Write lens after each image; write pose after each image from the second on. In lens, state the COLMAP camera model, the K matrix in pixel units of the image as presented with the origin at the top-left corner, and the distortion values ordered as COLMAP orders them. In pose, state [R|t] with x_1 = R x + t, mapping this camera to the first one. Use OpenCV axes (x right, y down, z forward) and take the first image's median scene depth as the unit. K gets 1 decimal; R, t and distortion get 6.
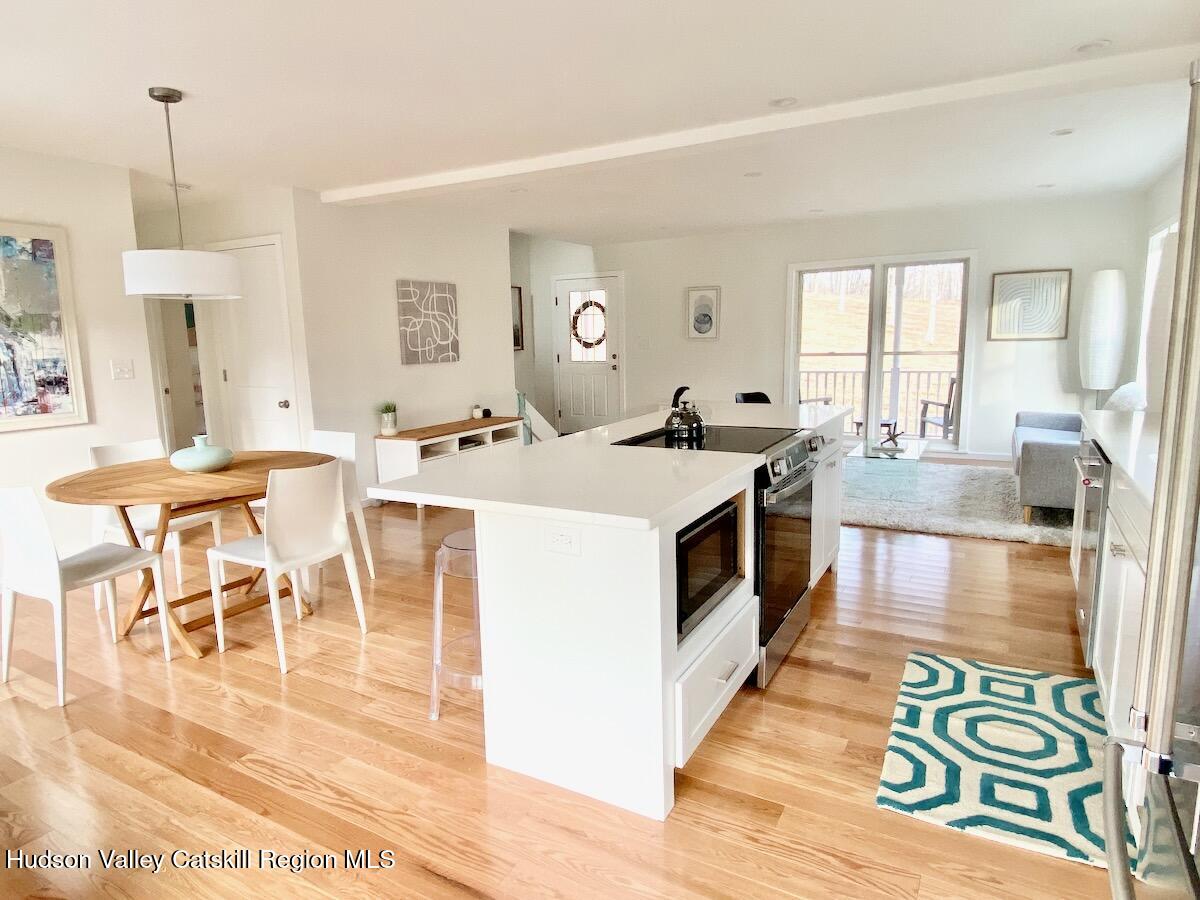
lens RADIAL K [[713.4, 0, 586.9], [0, 713.4, 447.6], [0, 0, 1]] dist [0.006544, -0.001800]
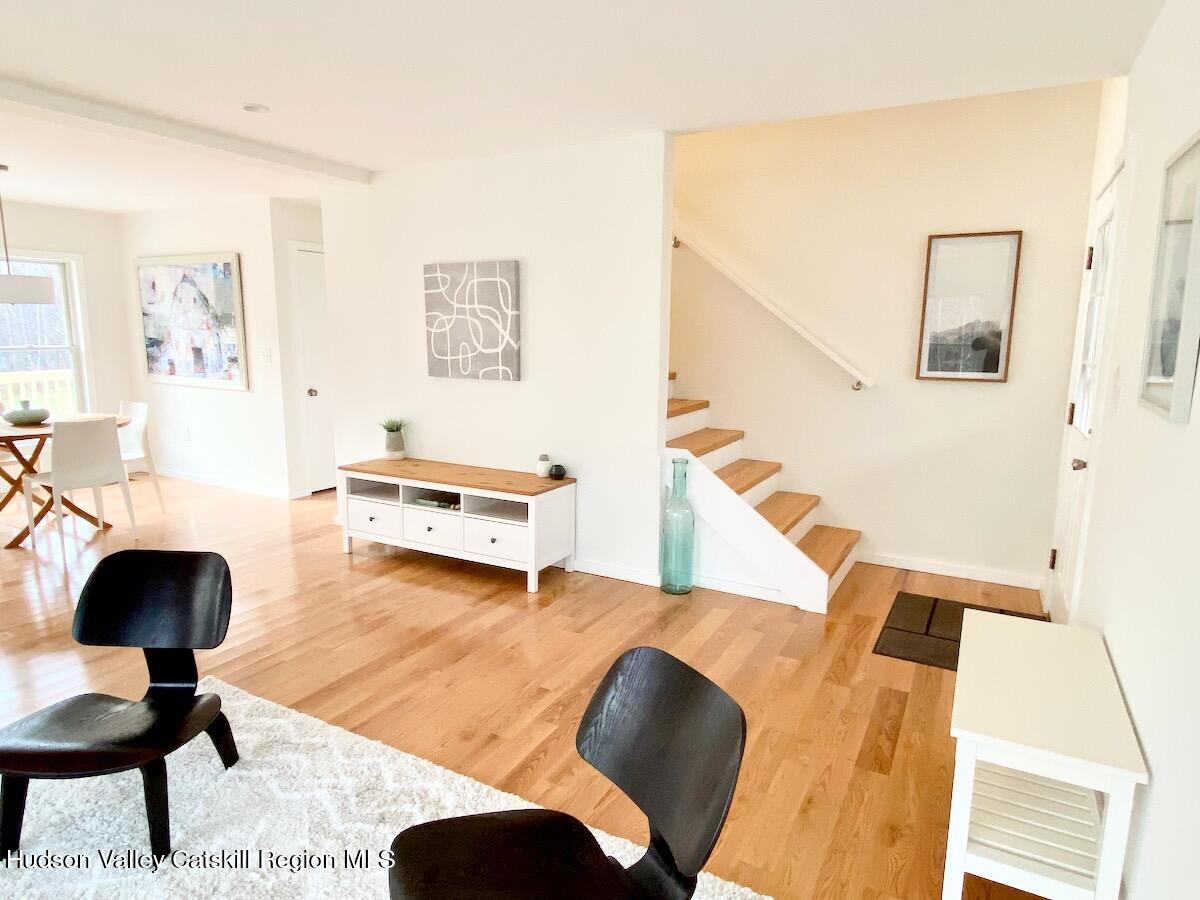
lens RADIAL K [[697.8, 0, 602.0], [0, 697.8, 441.6], [0, 0, 1]] dist [0.068758, -0.067388]
pose [[0.020853, 0.182689, -0.982950, 0.483860], [-0.165177, 0.970282, 0.176831, -0.204450], [0.986043, 0.158674, 0.050410, 1.119284]]
